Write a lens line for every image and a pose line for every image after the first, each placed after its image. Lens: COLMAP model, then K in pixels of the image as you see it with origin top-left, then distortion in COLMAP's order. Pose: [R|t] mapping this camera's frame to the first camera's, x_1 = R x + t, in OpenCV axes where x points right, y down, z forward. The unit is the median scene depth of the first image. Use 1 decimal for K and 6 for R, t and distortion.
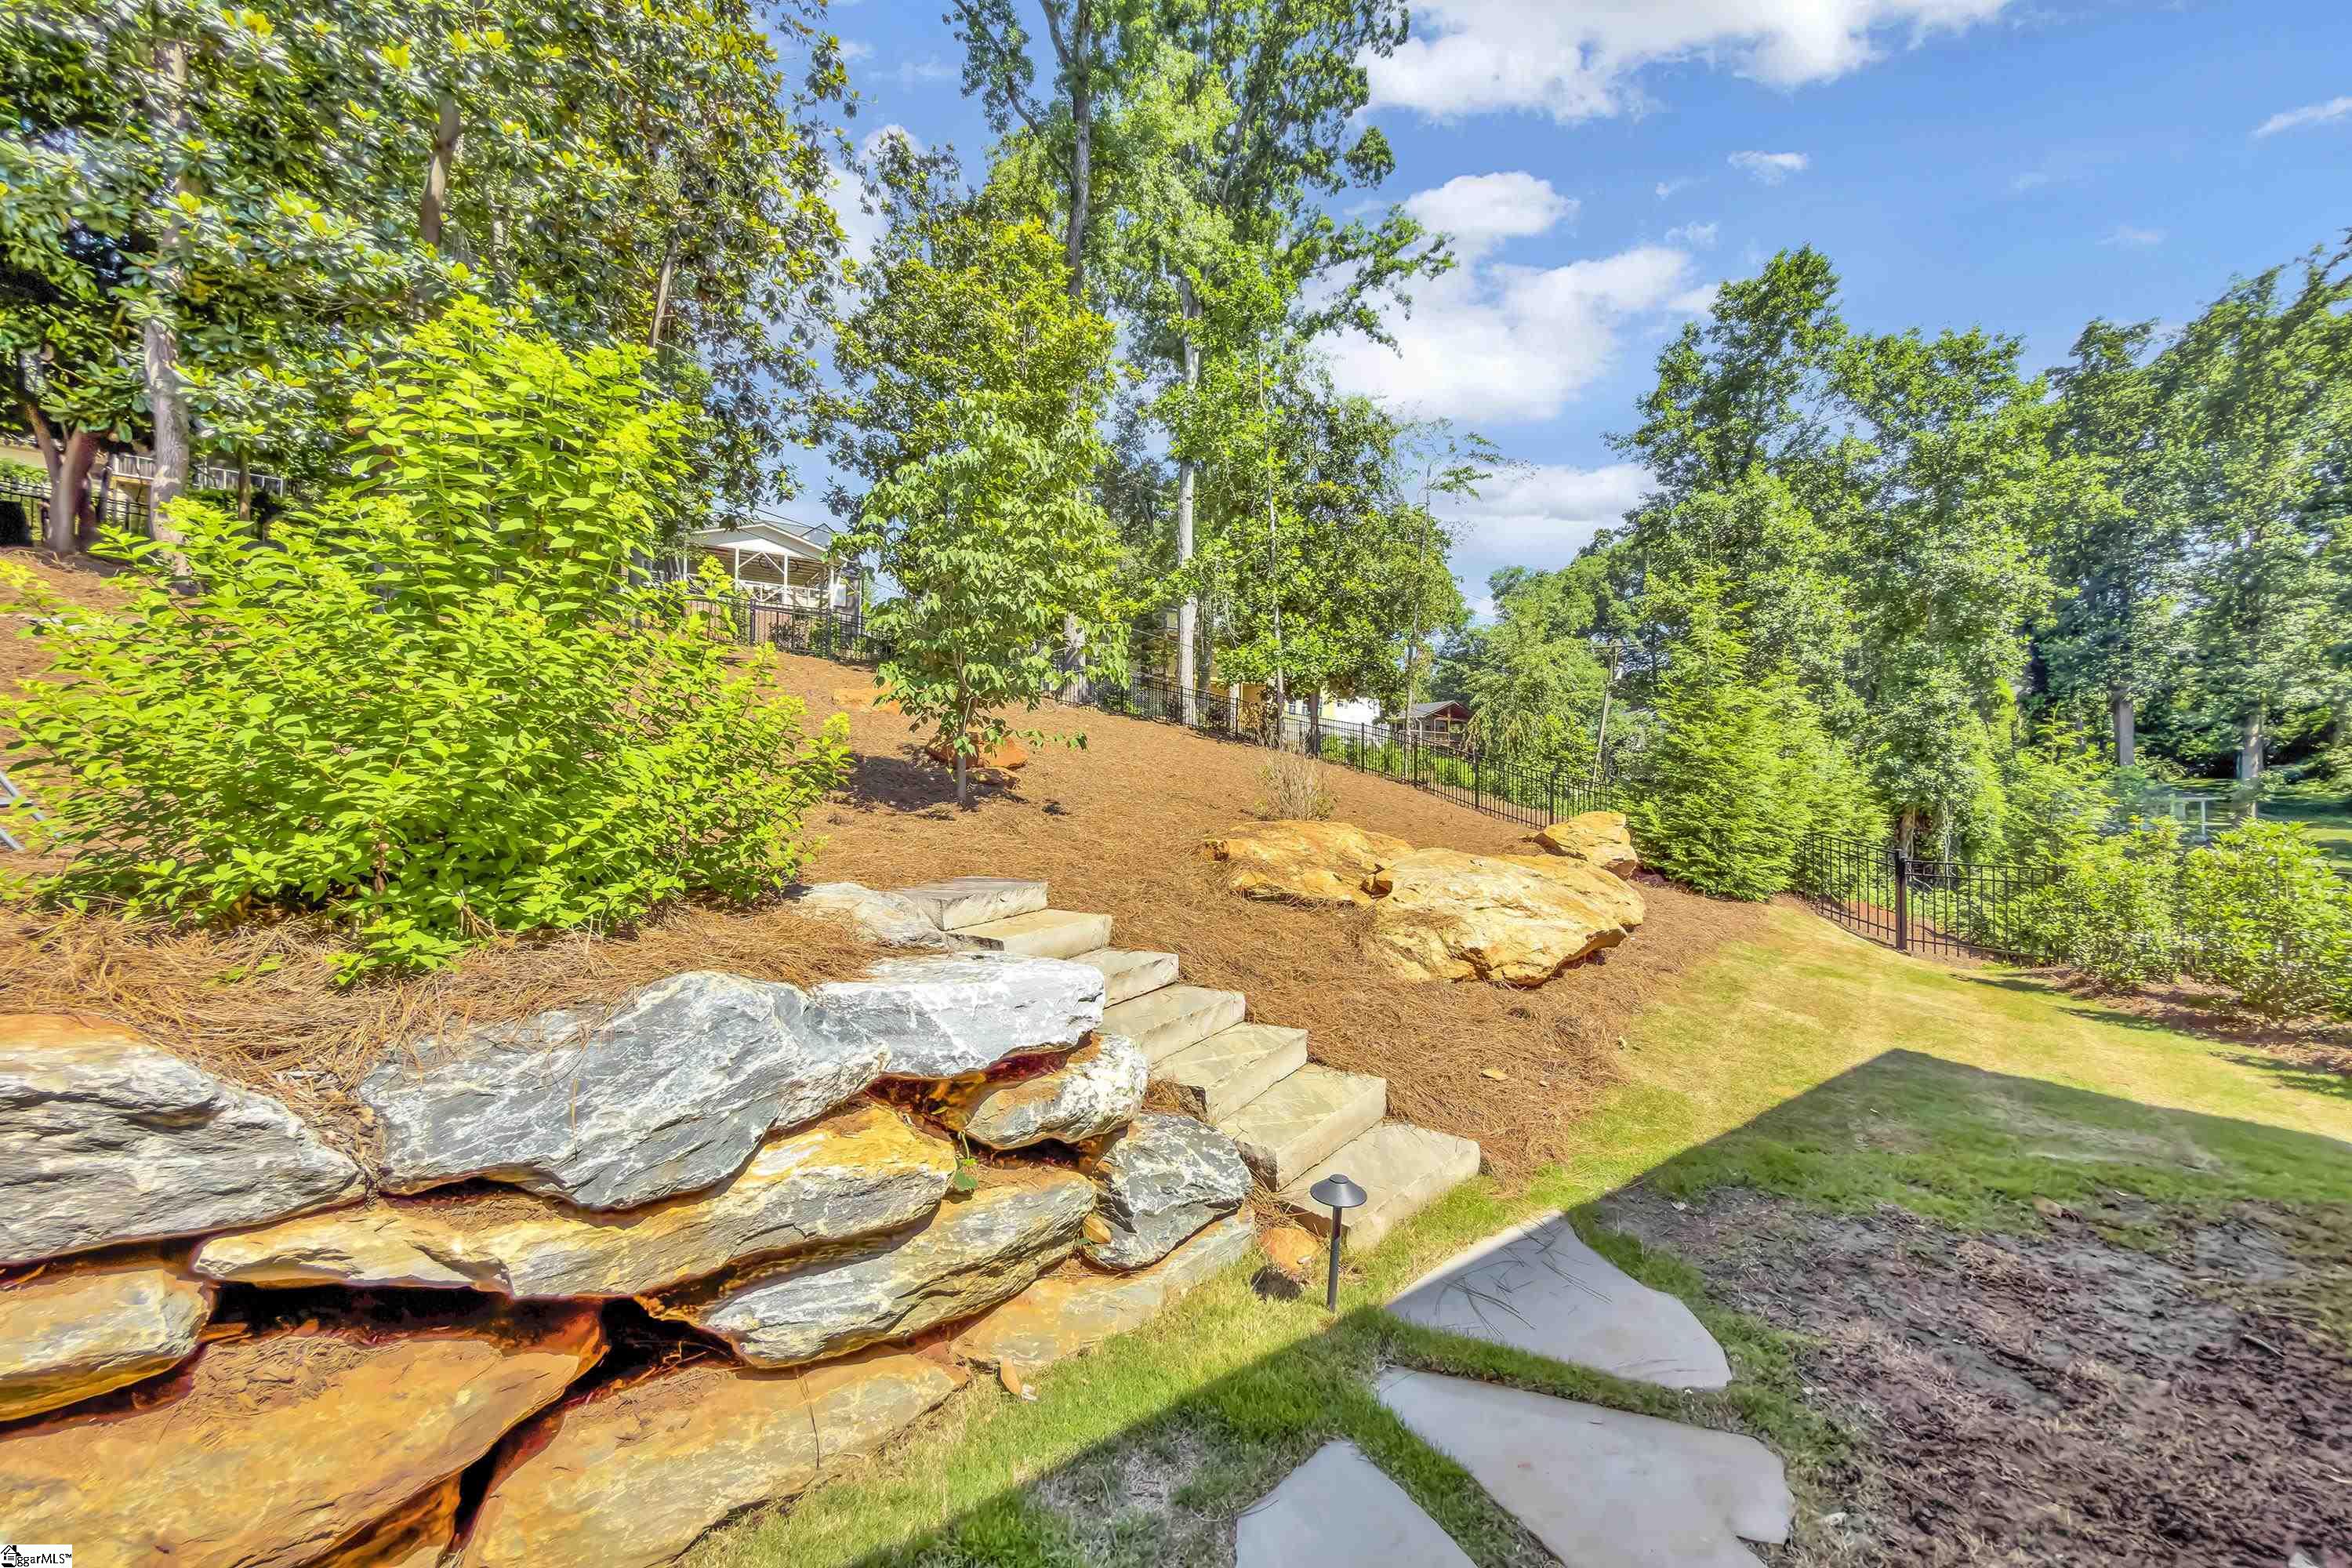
lens RADIAL K [[945.0, 0, 1189.9], [0, 945.0, 784.0], [0, 0, 1]] dist [-0.001956, -0.000501]
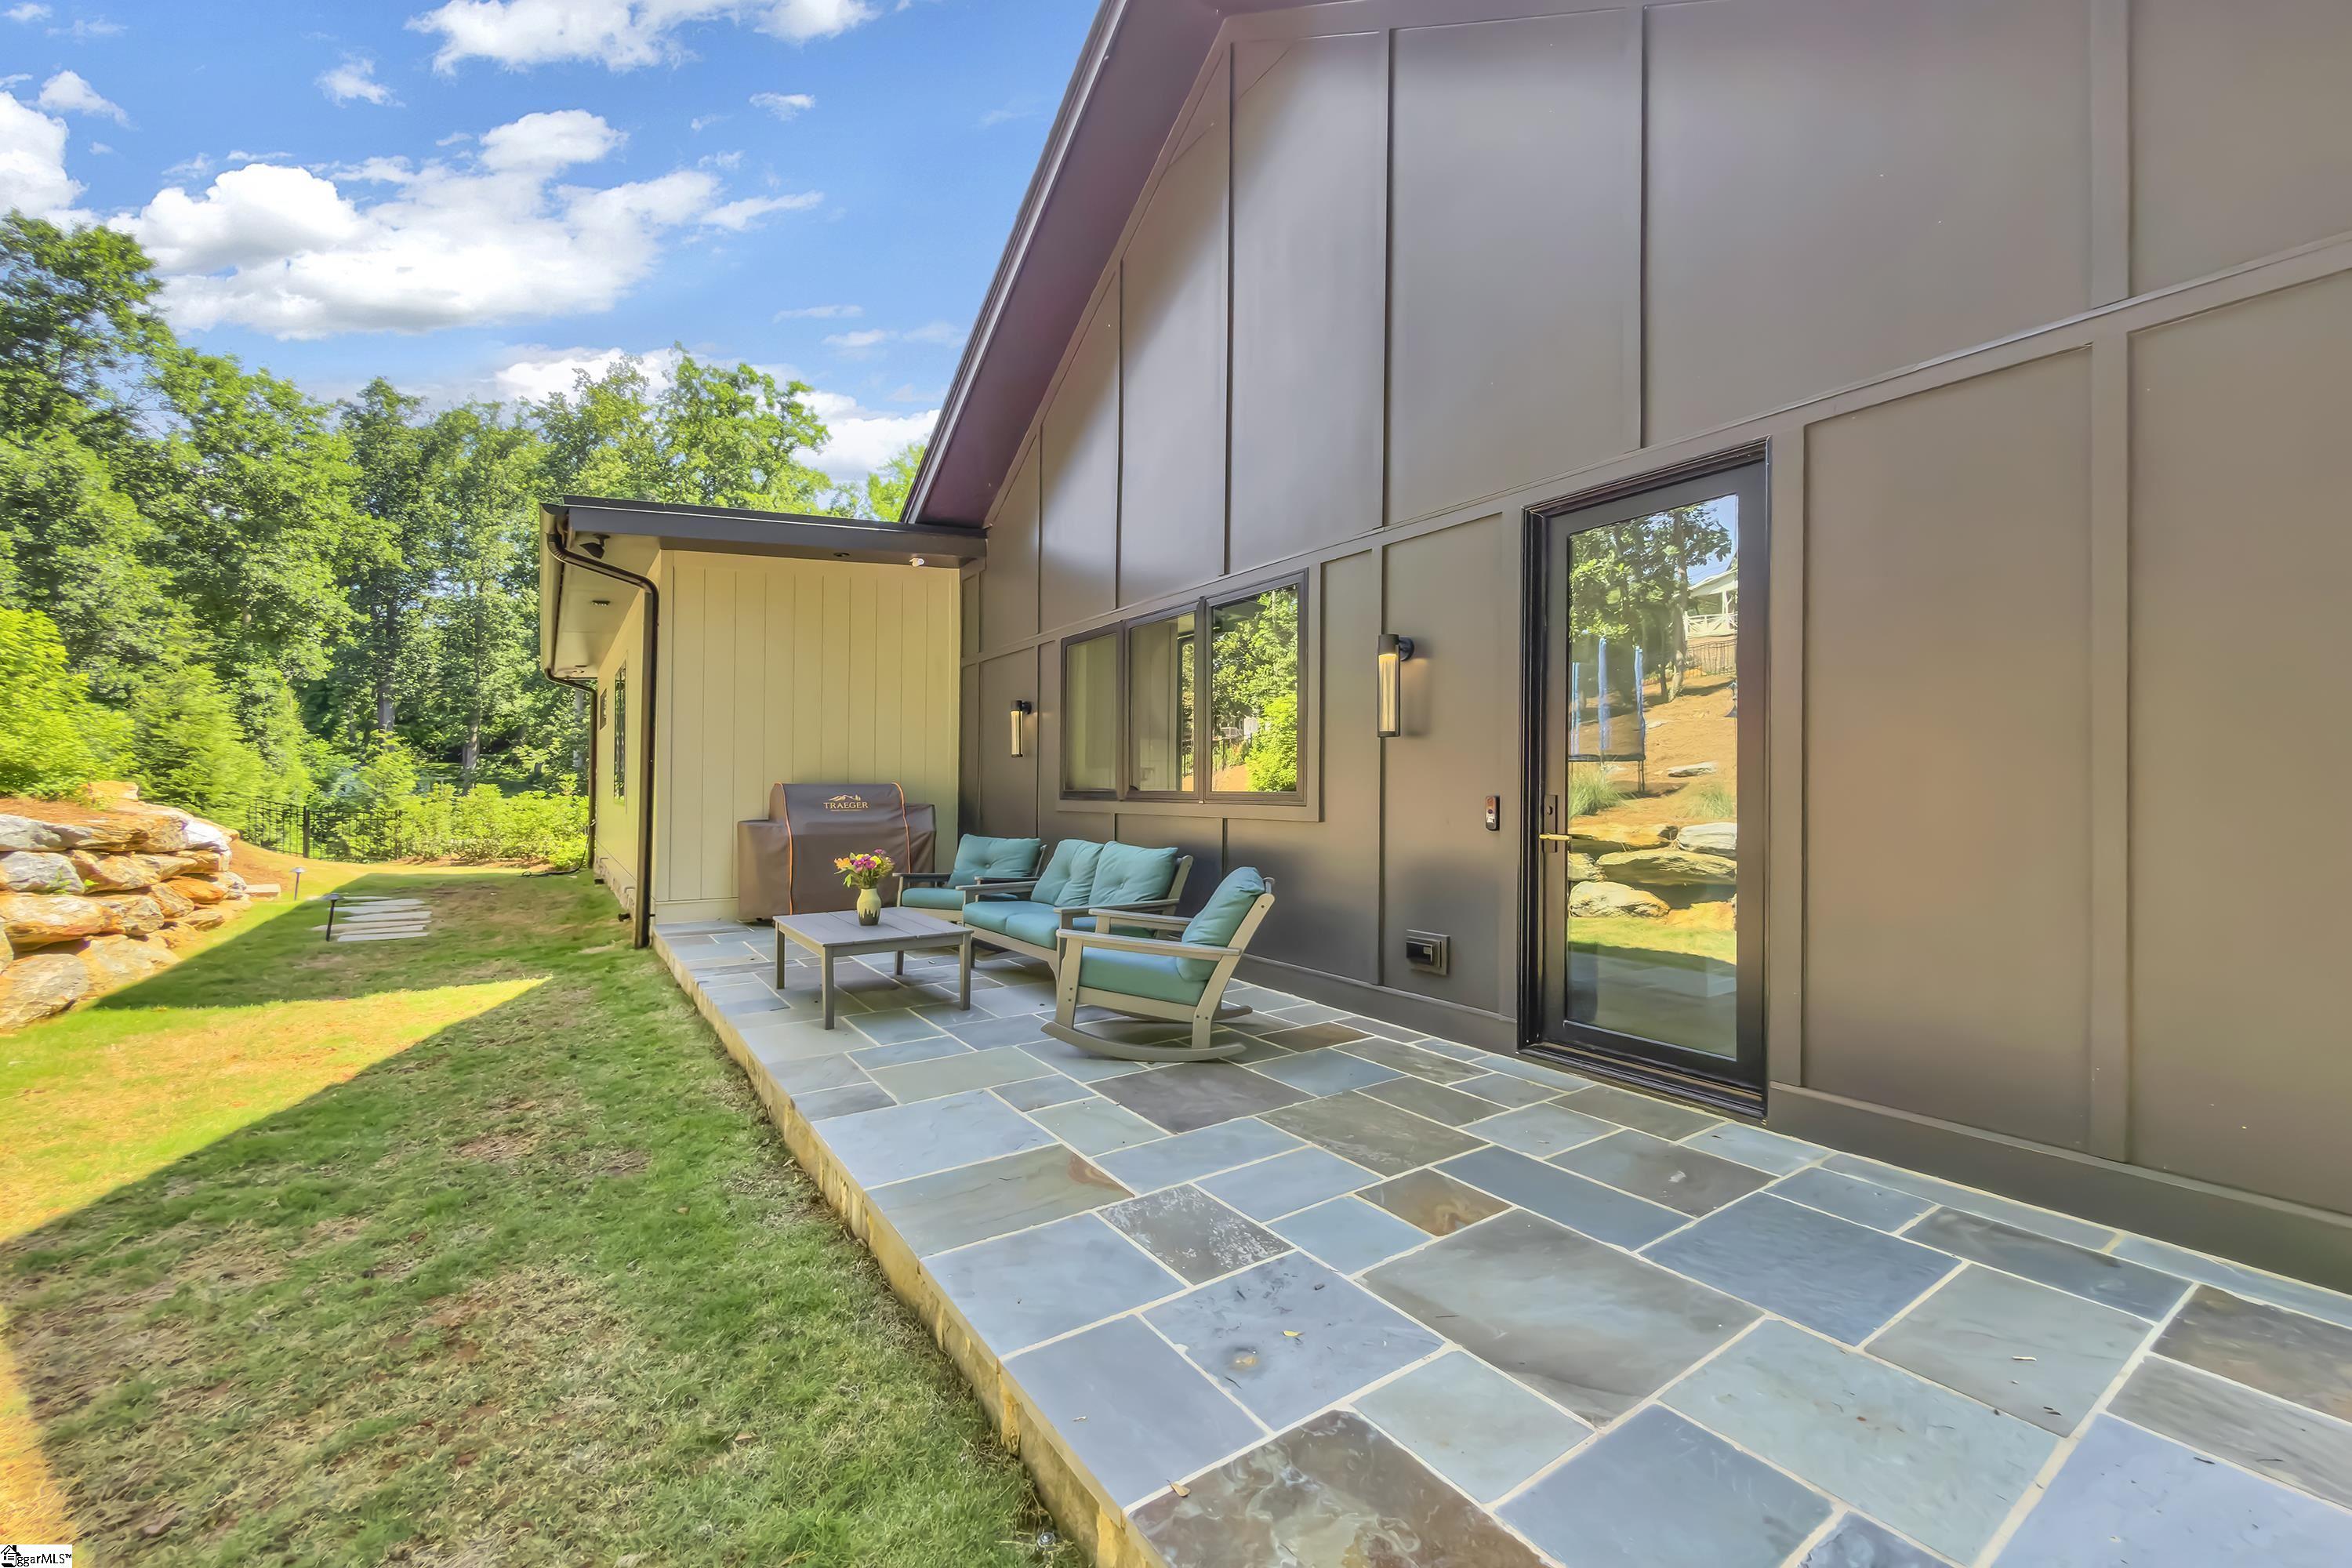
lens RADIAL K [[945.0, 0, 1189.9], [0, 945.0, 784.0], [0, 0, 1]] dist [-0.001956, -0.000501]
pose [[0.074121, 0.005093, 0.997236, -0.281627], [-0.027803, 0.999609, -0.003039, -0.002495], [-0.996862, -0.027501, 0.074234, -0.242902]]
